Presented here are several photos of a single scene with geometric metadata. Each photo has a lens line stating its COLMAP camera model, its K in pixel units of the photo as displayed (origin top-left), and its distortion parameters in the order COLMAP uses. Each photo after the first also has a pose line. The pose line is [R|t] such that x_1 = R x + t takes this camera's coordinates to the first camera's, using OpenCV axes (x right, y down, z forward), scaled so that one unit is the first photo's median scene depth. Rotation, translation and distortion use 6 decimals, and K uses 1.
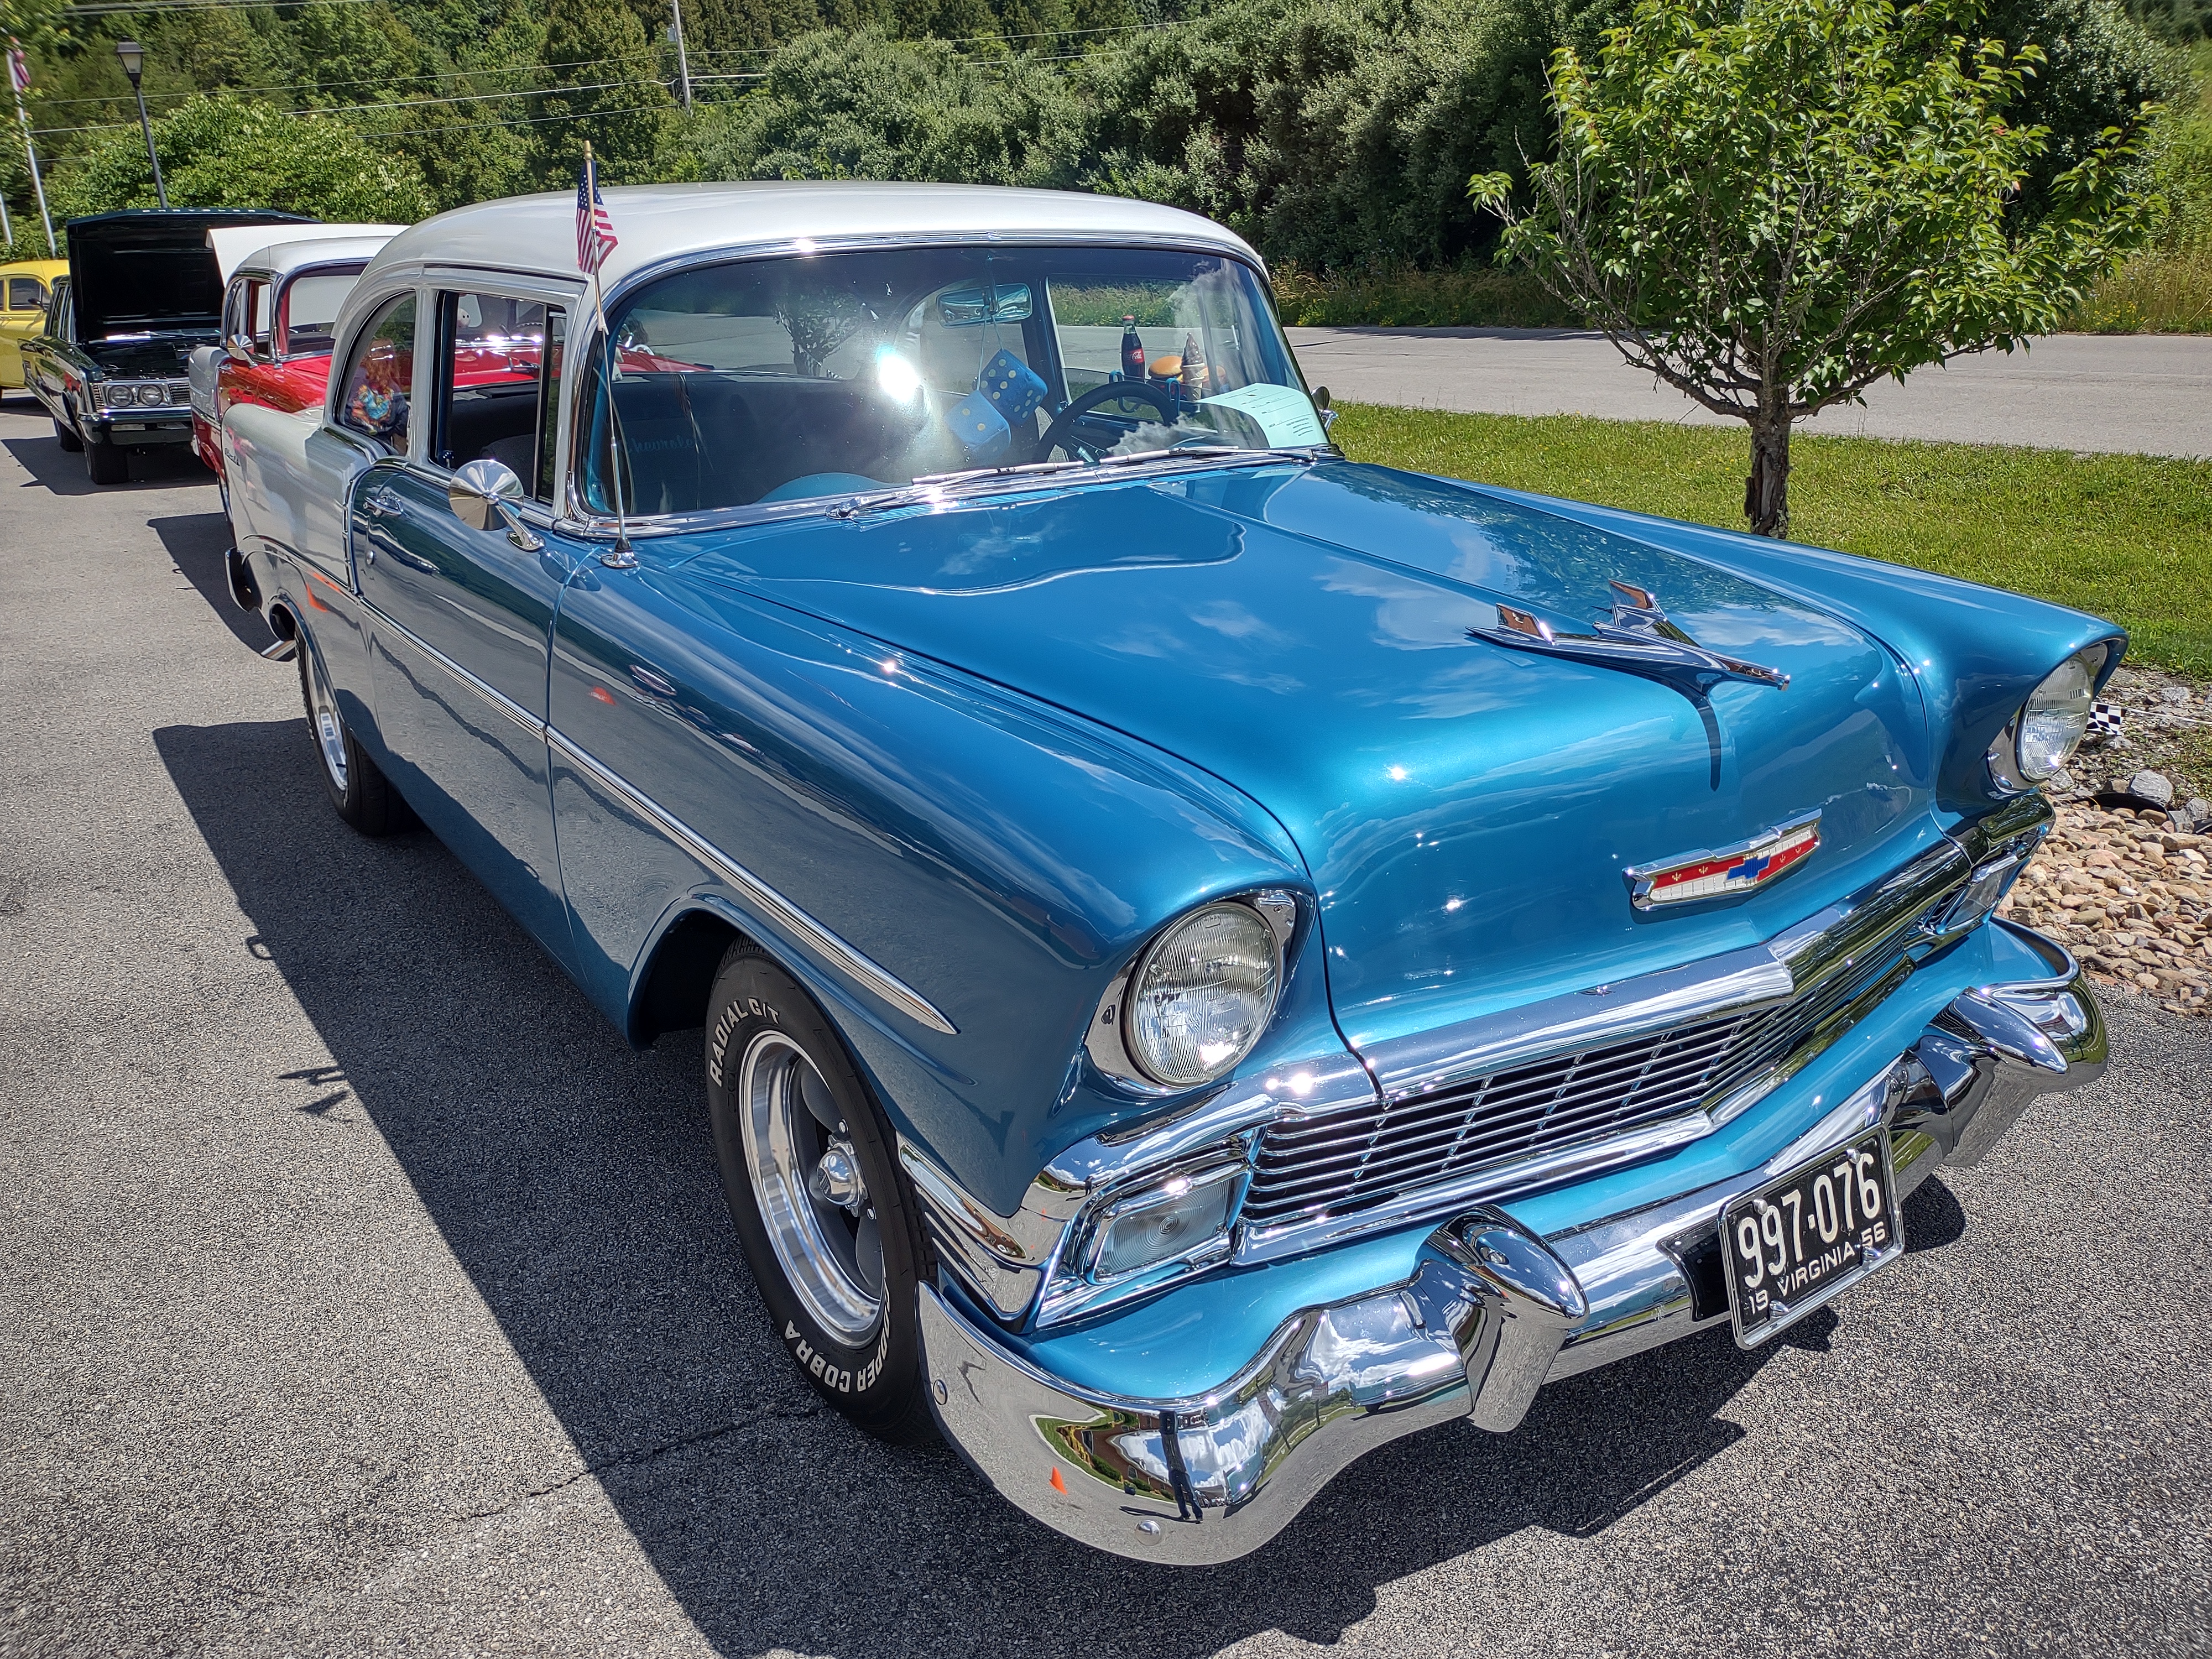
lens RADIAL K [[1663.3, 0, 1125.5], [0, 1663.3, 816.5], [0, 0, 1]] dist [0.014655, -0.013769]
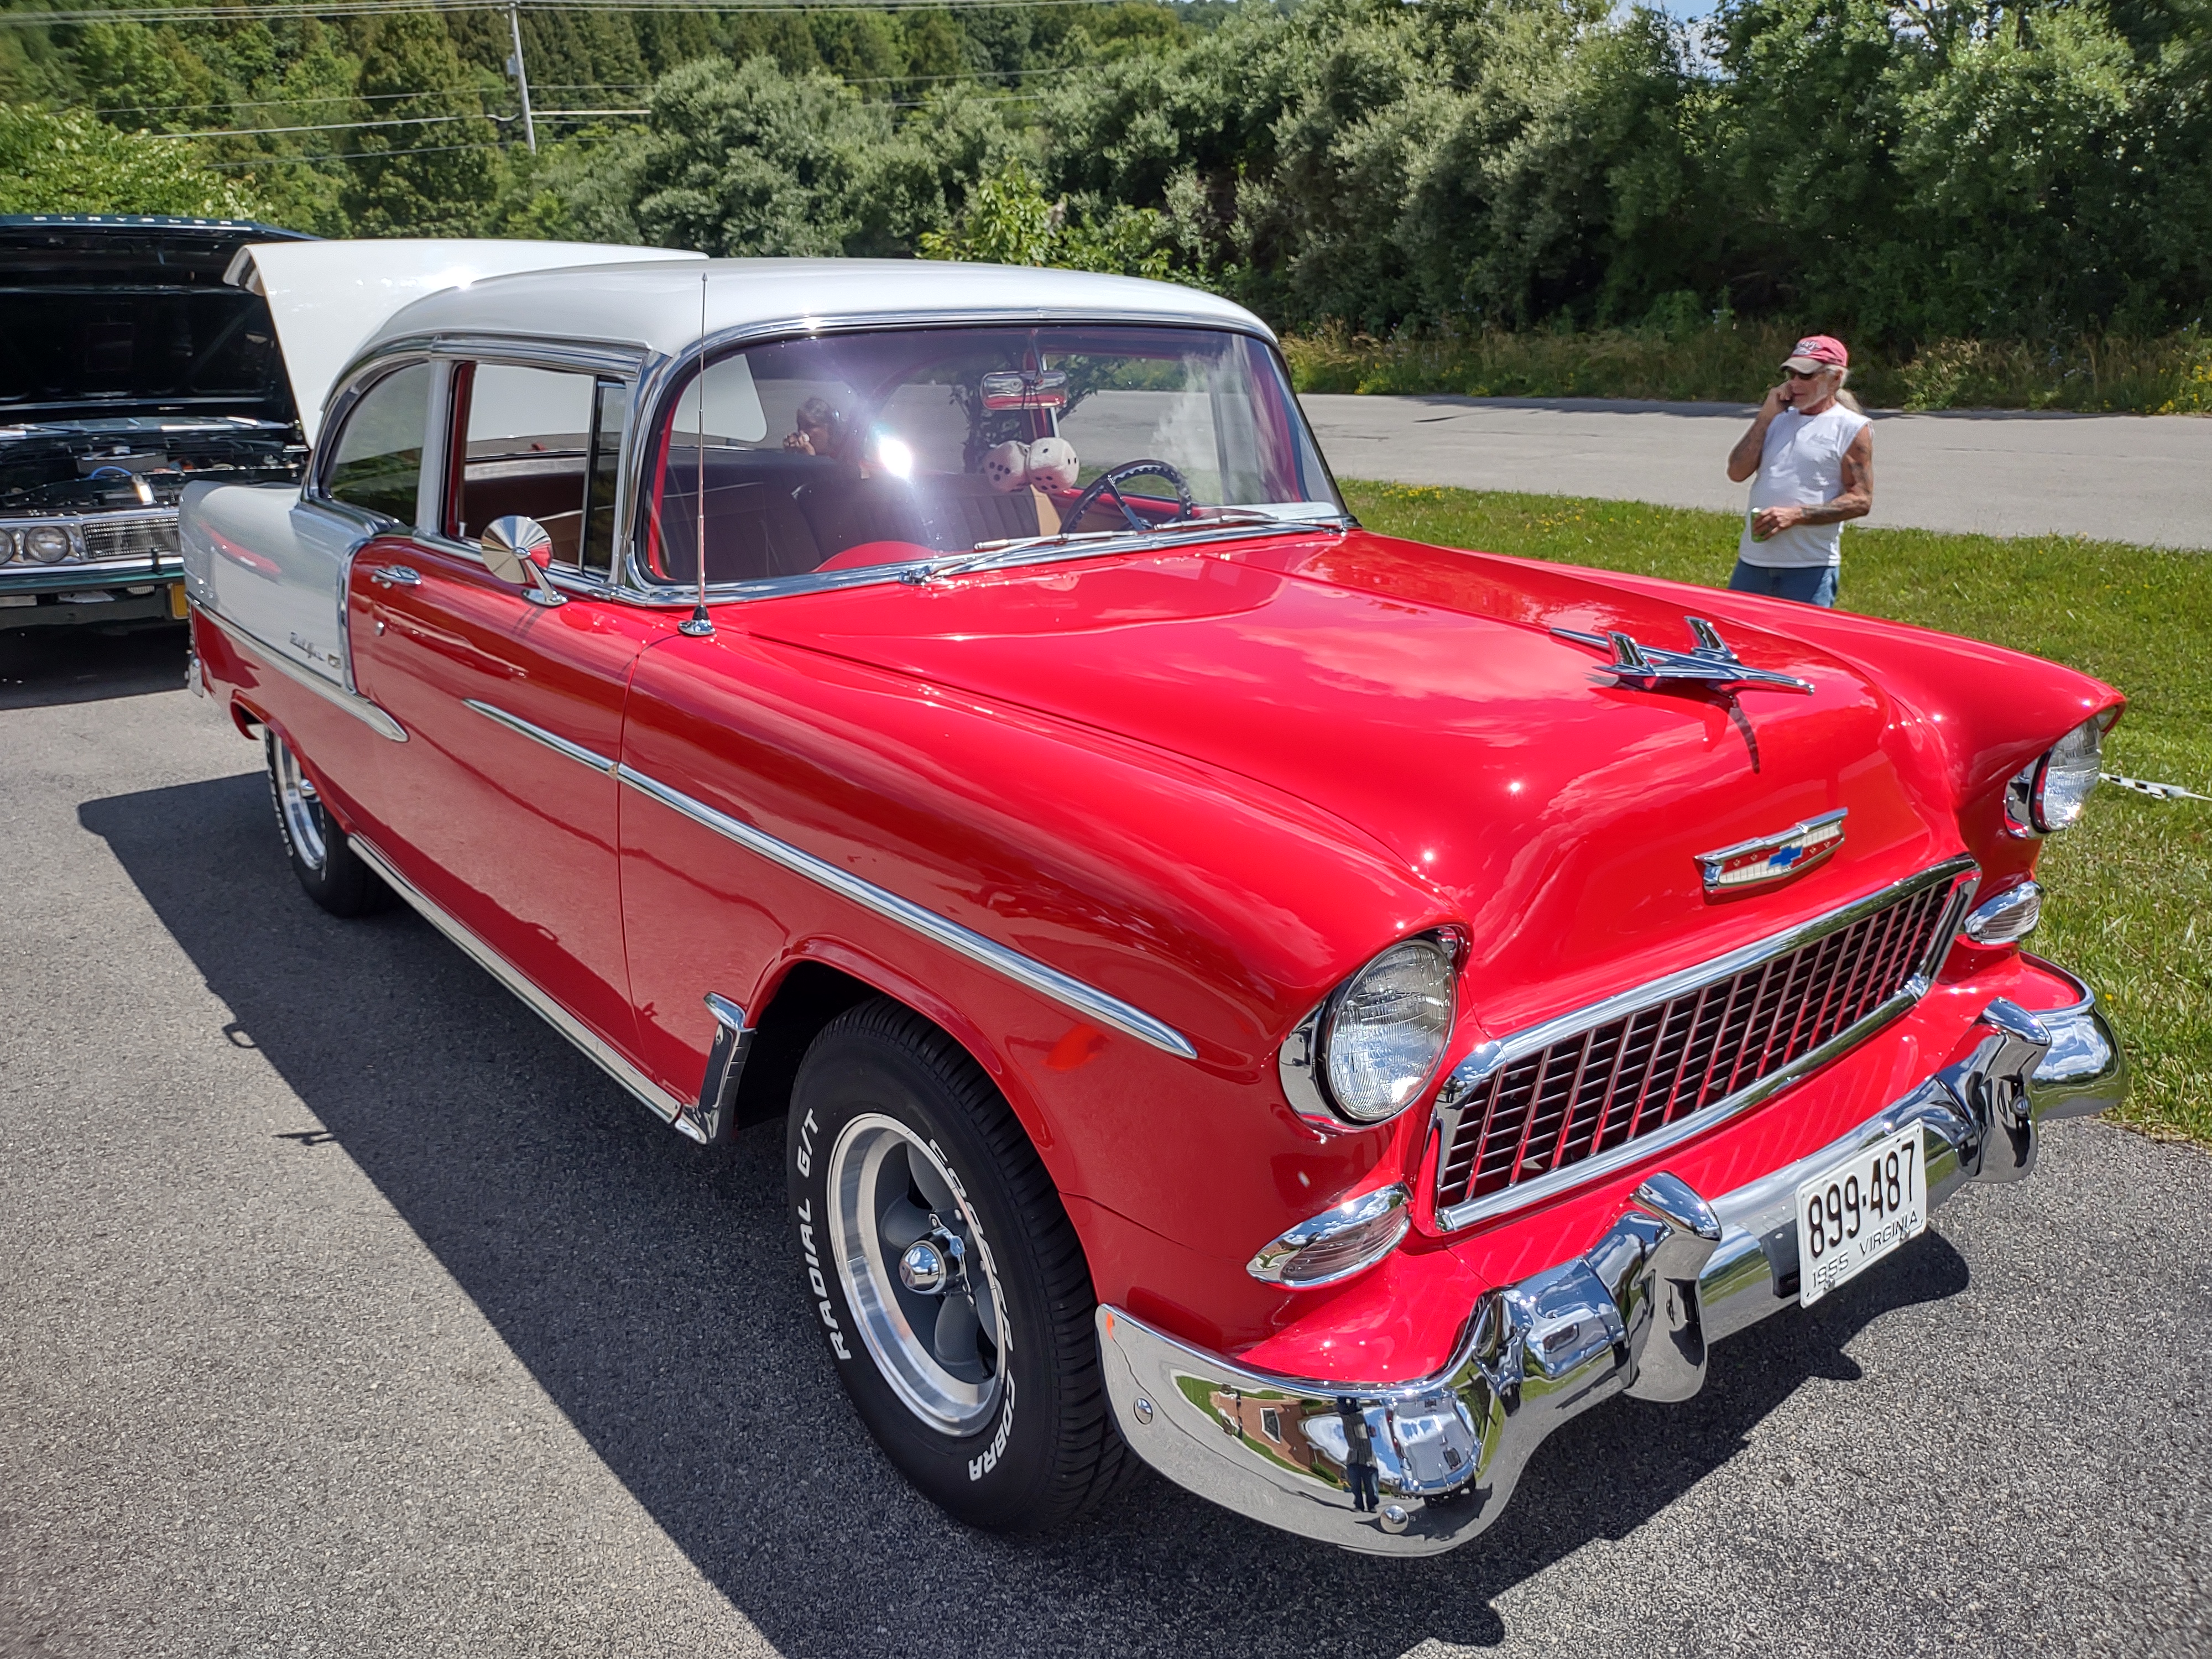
lens RADIAL K [[1690.2, 0, 1105.9], [0, 1690.2, 818.8], [0, 0, 1]] dist [0.002040, -0.001296]
pose [[0.995432, -0.014419, 0.094379, -0.067852], [0.017541, 0.999323, -0.032334, -0.031462], [-0.093849, 0.033842, 0.995011, 0.094952]]
